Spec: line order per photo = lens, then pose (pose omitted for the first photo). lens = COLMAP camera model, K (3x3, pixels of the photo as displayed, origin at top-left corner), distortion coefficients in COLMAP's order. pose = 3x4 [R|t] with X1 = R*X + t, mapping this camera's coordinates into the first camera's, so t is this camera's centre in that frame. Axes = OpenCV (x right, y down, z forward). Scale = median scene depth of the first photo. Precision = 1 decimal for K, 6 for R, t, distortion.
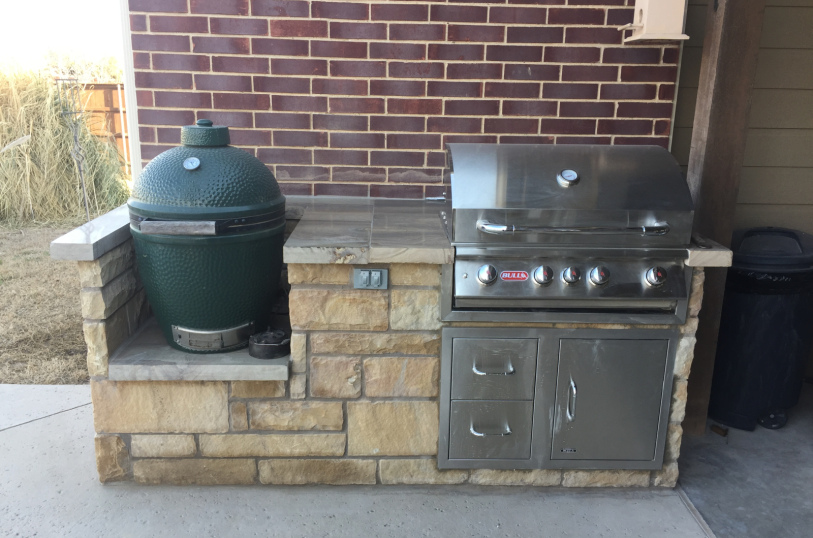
lens RADIAL K [[680.3, 0, 407.4], [0, 680.3, 269.3], [0, 0, 1]] dist [0.043058, -0.010171]
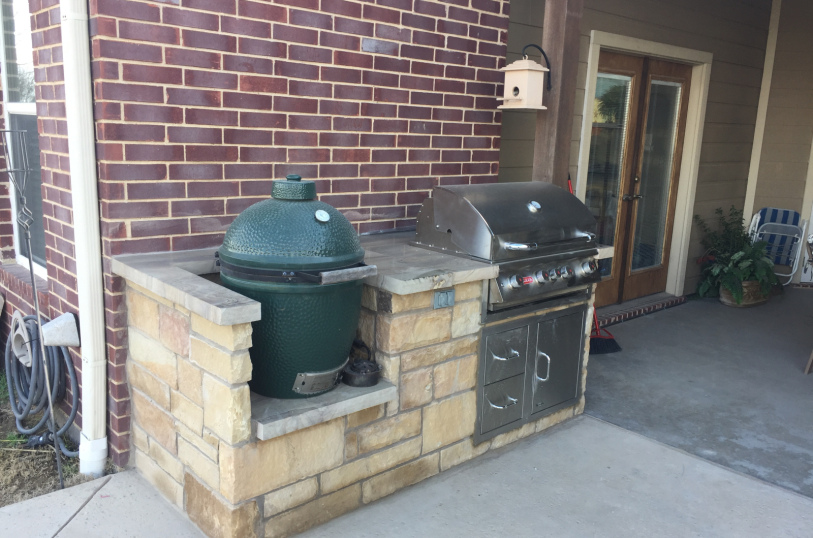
lens RADIAL K [[680.3, 0, 407.7], [0, 680.3, 271.0], [0, 0, 1]] dist [0.043058, -0.010171]
pose [[0.764403, -0.123087, 0.632880, -0.695152], [0.150164, 0.988601, 0.010900, -0.046867], [-0.627007, 0.086704, 0.774173, 0.073030]]
